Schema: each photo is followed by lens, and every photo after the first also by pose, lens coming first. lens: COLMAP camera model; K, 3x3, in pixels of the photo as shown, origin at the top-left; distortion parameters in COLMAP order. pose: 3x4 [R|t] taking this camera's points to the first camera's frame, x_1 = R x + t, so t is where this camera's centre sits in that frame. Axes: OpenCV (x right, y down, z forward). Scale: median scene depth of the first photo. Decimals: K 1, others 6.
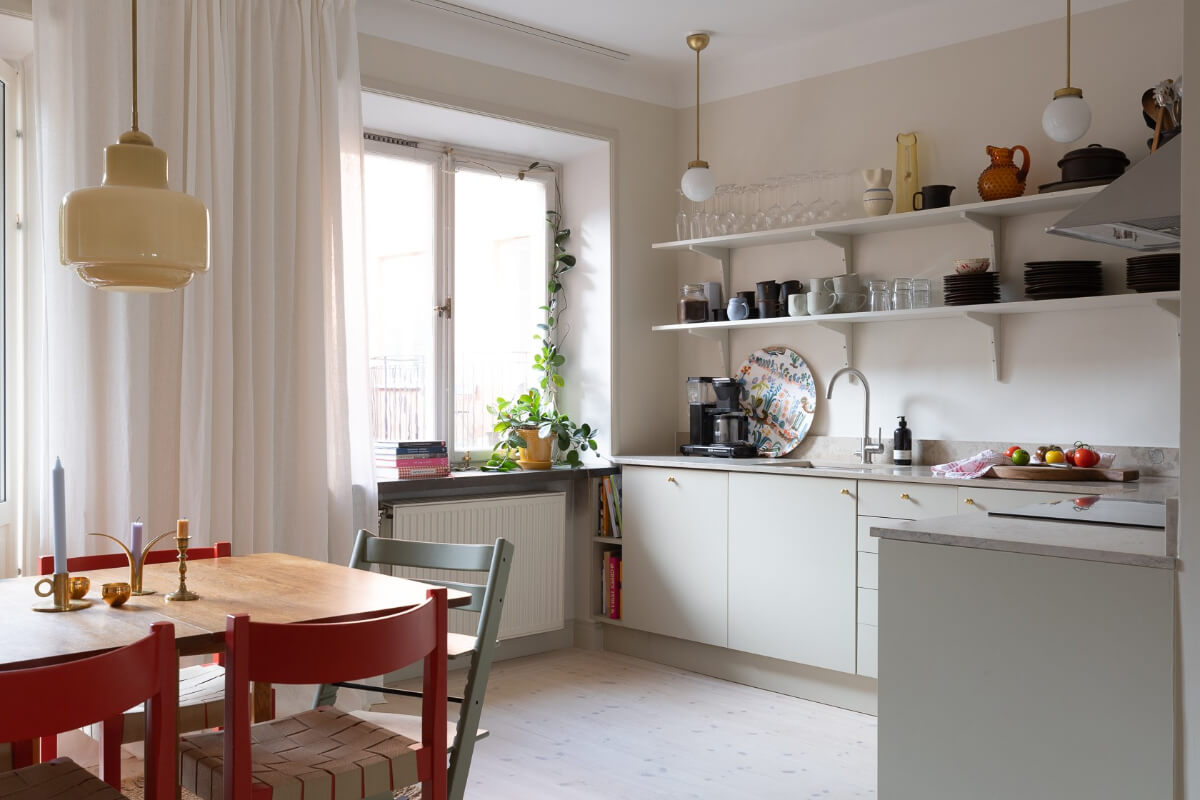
lens RADIAL K [[1159.0, 0, 600.0], [0, 1159.0, 400.0], [0, 0, 1]] dist [-0.008183, 0.015124]
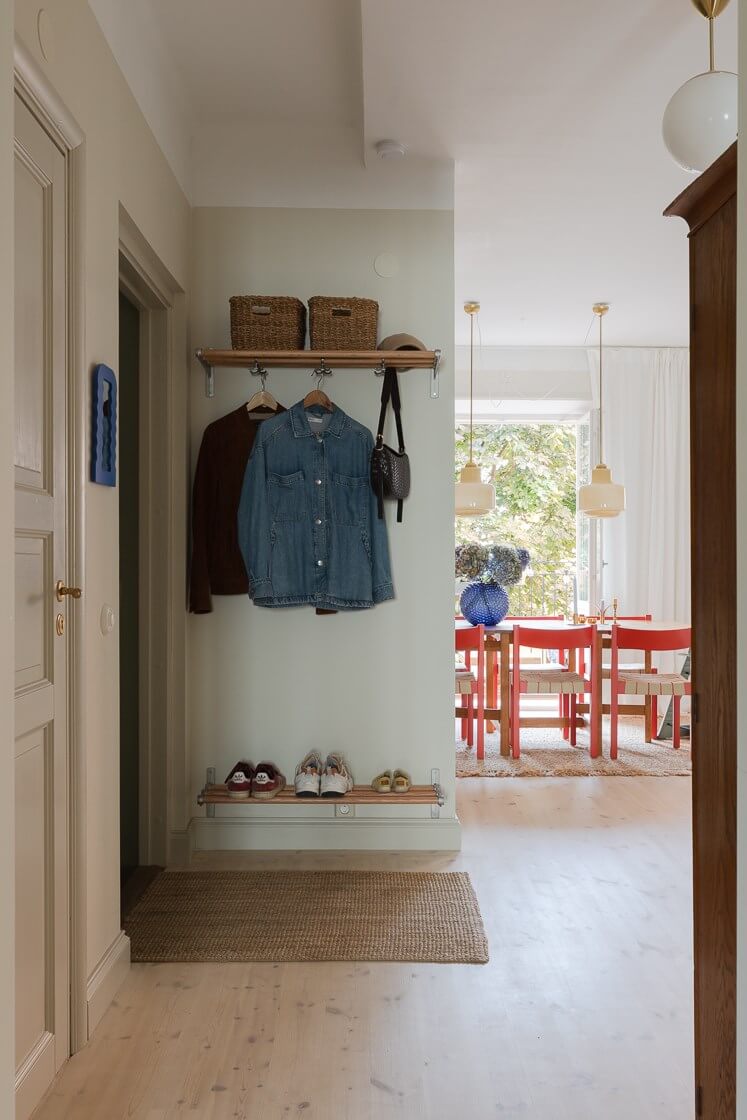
lens RADIAL K [[1031.2, 0, 373.5], [0, 1031.2, 560.0], [0, 0, 1]] dist [0.000400, 0.006493]
pose [[0.729795, 0.000704, -0.683666, 0.730717], [-0.002487, 0.999996, -0.001625, 0.011815], [0.683662, 0.002886, 0.729793, -0.981806]]
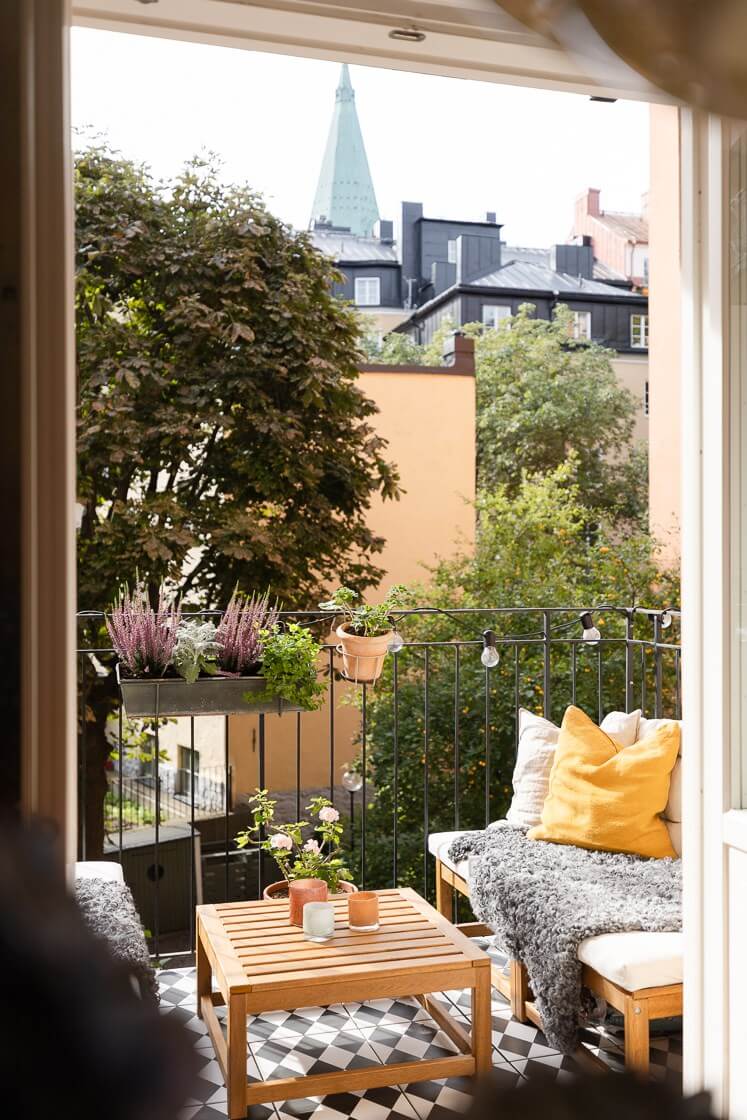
lens RADIAL K [[1081.7, 0, 373.5], [0, 1081.7, 552.5], [0, 0, 1]] dist [-0.008183, 0.015124]
pose [[0.892212, -0.005942, -0.451579, -0.502551], [0.001802, 0.999952, -0.009598, -0.038557], [0.451614, 0.007750, 0.892180, 0.512510]]
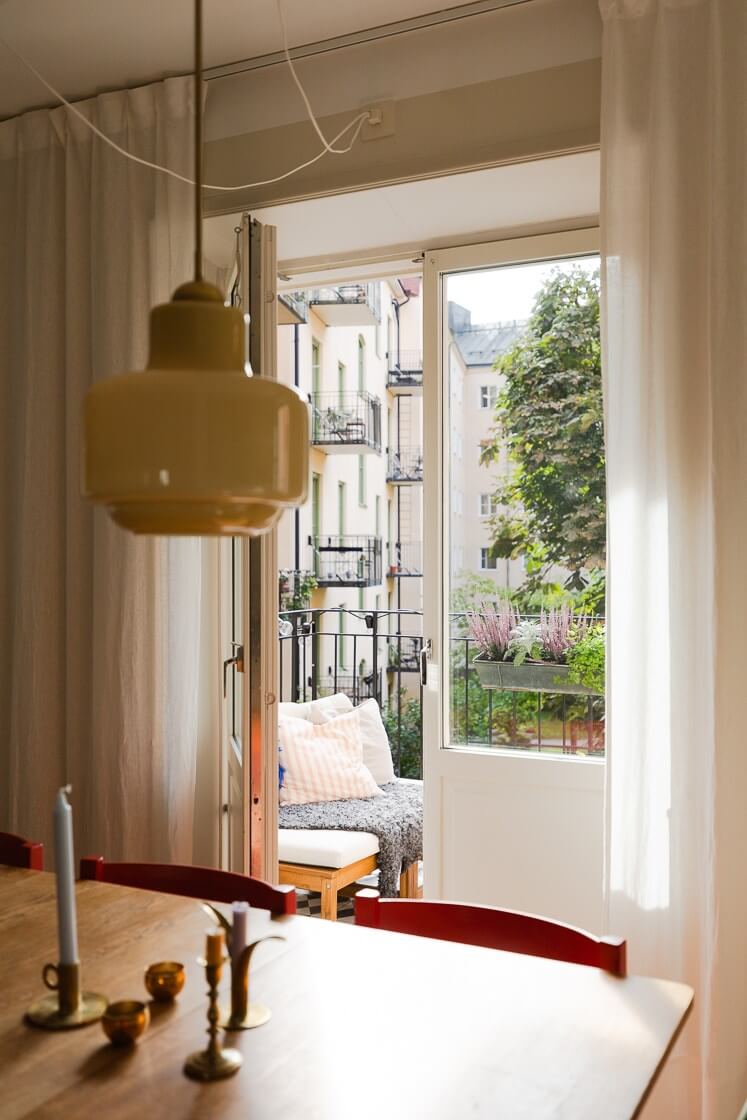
lens RADIAL K [[1081.7, 0, 373.5], [0, 1081.7, 552.5], [0, 0, 1]] dist [-0.008183, 0.015124]
pose [[0.338857, -0.005264, -0.940823, 0.137633], [-0.004051, 0.999967, -0.007054, -0.062836], [0.940829, 0.006202, 0.338824, 0.688870]]
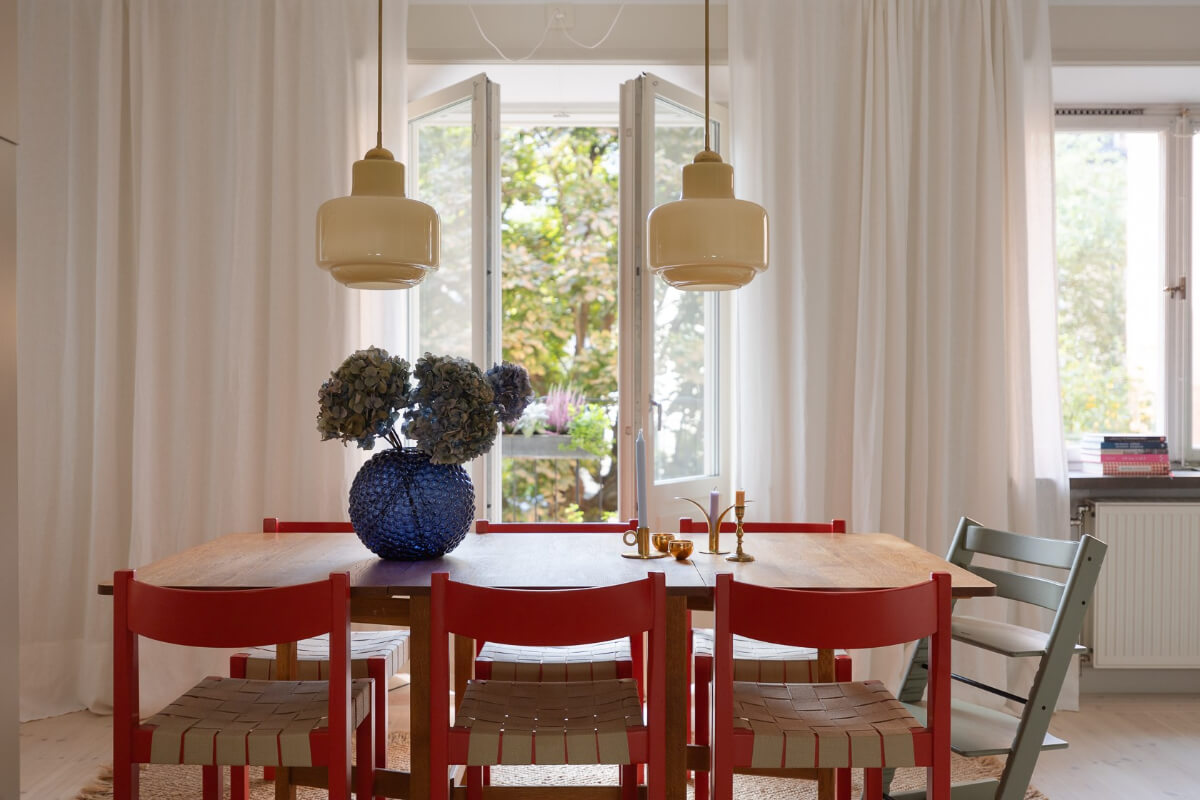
lens RADIAL K [[1159.0, 0, 600.0], [0, 1159.0, 400.0], [0, 0, 1]] dist [-0.008183, 0.015124]
pose [[0.729065, 0.001687, -0.684442, 0.239176], [-0.002315, 0.999997, -0.000001, 0.012515], [0.684440, 0.001586, 0.729067, 0.066420]]
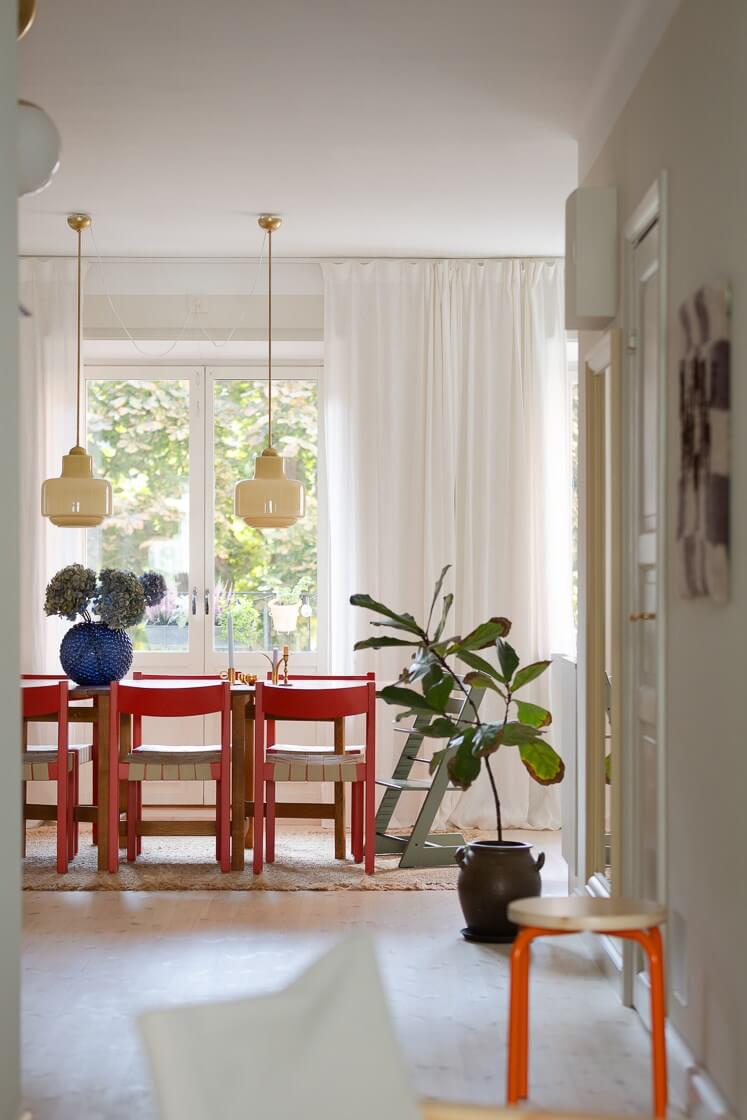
lens RADIAL K [[2318.9, 0, 376.4], [0, 2318.9, 576.6], [0, 0, 1]] dist [0.093956, 0.160088]
pose [[0.727581, -0.001146, -0.686021, 1.888930], [-0.005049, 0.999963, -0.007026, 0.010449], [0.686003, 0.008576, 0.727548, -1.353799]]
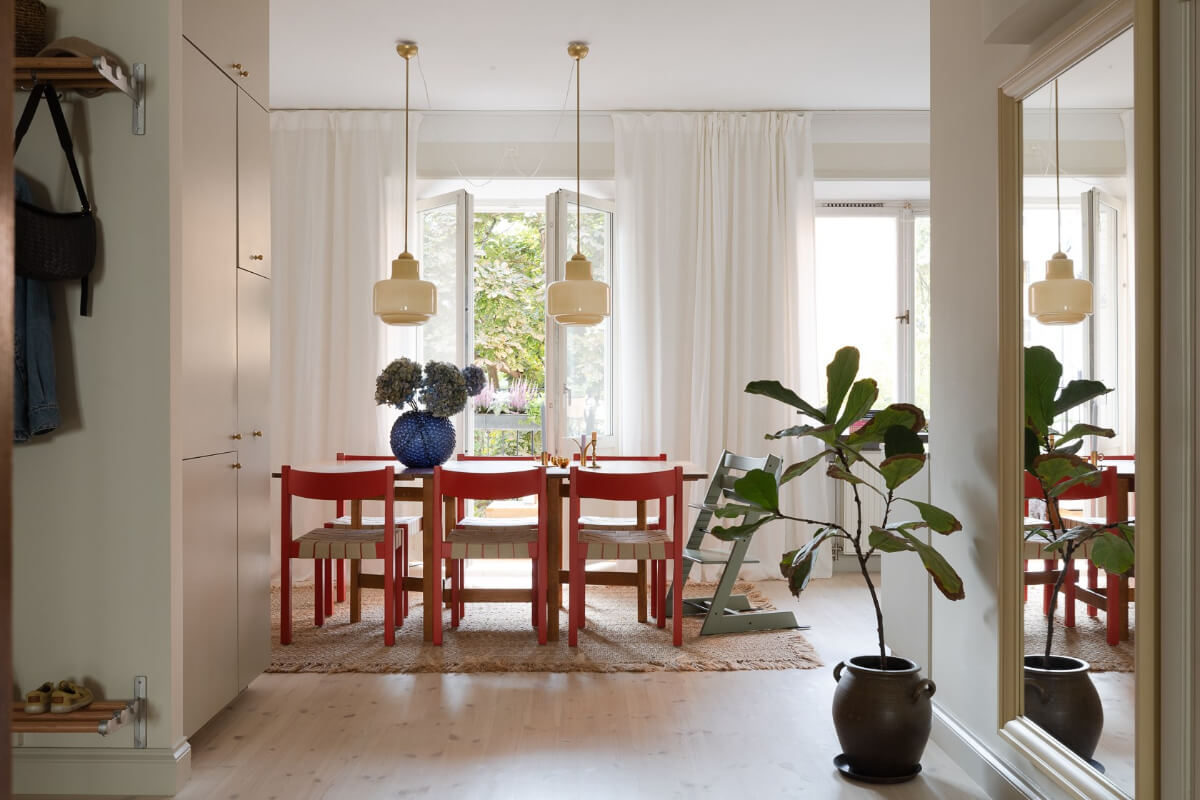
lens RADIAL K [[1159.0, 0, 600.0], [0, 1159.0, 400.0], [0, 0, 1]] dist [-0.008183, 0.015124]
pose [[0.733213, 0.003333, -0.679991, 0.867835], [-0.002421, 0.999994, 0.002291, 0.030835], [0.679994, -0.000033, 0.733217, -0.450533]]
